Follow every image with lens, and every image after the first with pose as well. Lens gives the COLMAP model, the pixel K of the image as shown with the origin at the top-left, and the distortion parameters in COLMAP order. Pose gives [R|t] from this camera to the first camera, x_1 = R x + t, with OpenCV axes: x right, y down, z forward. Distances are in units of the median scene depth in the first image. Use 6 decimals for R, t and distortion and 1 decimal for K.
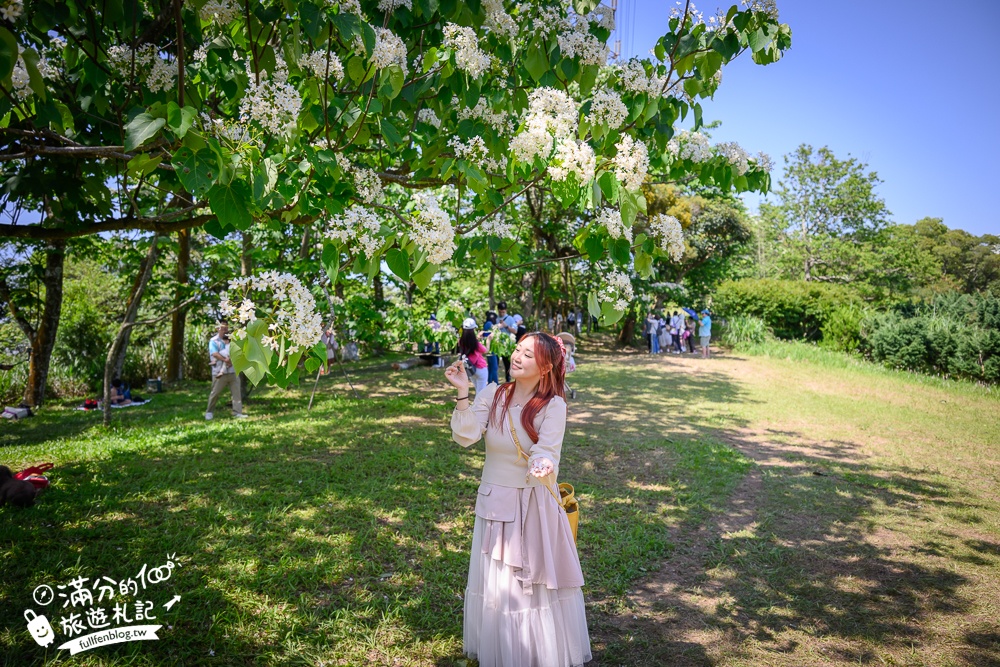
lens RADIAL K [[692.5, 0, 500.5], [0, 692.5, 337.9], [0, 0, 1]] dist [0.010603, -0.002223]
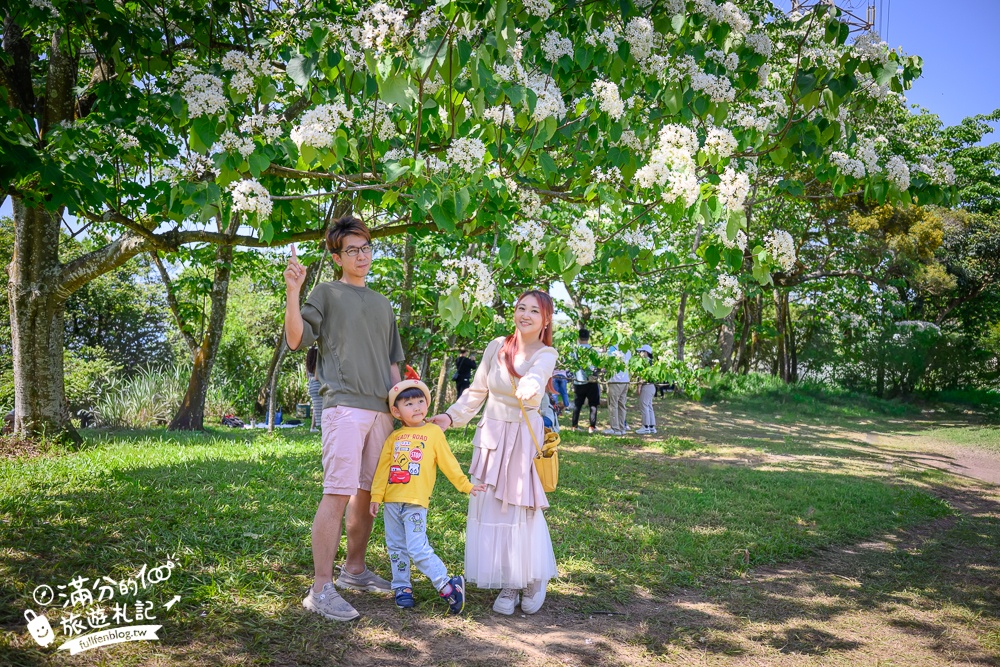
lens RADIAL K [[901.6, 0, 495.1], [0, 901.6, 359.0], [0, 0, 1]] dist [-0.021187, -0.012706]
pose [[0.972449, 0.038019, -0.229994, 0.094054], [-0.045895, 0.998526, -0.028989, 0.077023], [0.228553, 0.038746, 0.972760, -0.415701]]
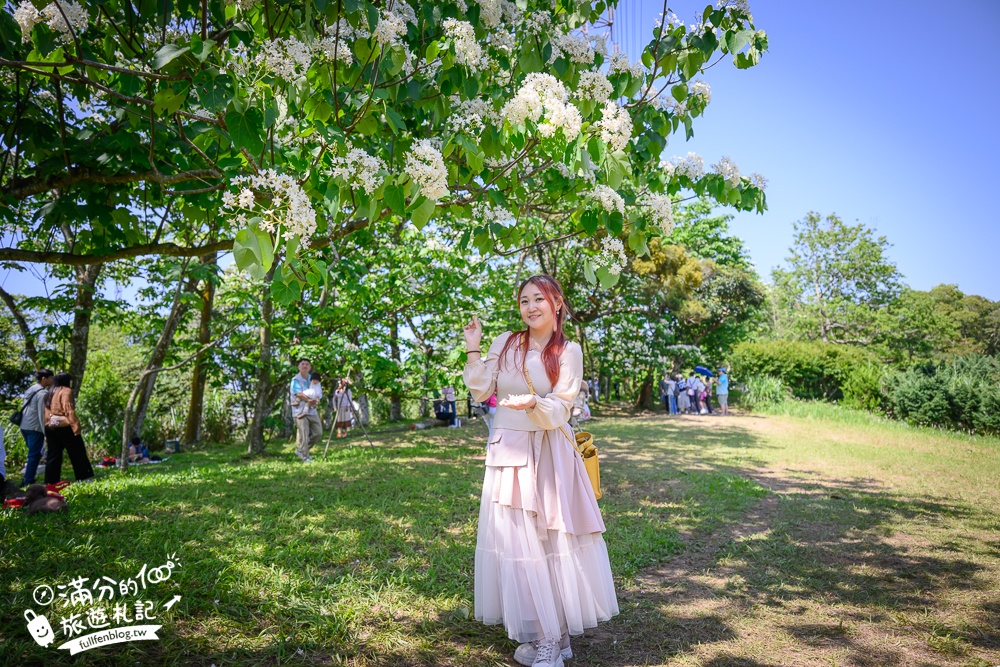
lens RADIAL K [[692.5, 0, 504.9], [0, 692.5, 334.0], [0, 0, 1]] dist [0.010603, -0.002223]
pose [[0.999632, -0.018885, -0.019483, 0.018244], [0.016445, 0.992807, -0.118588, 0.115922], [0.021582, 0.118224, 0.992752, -0.022945]]
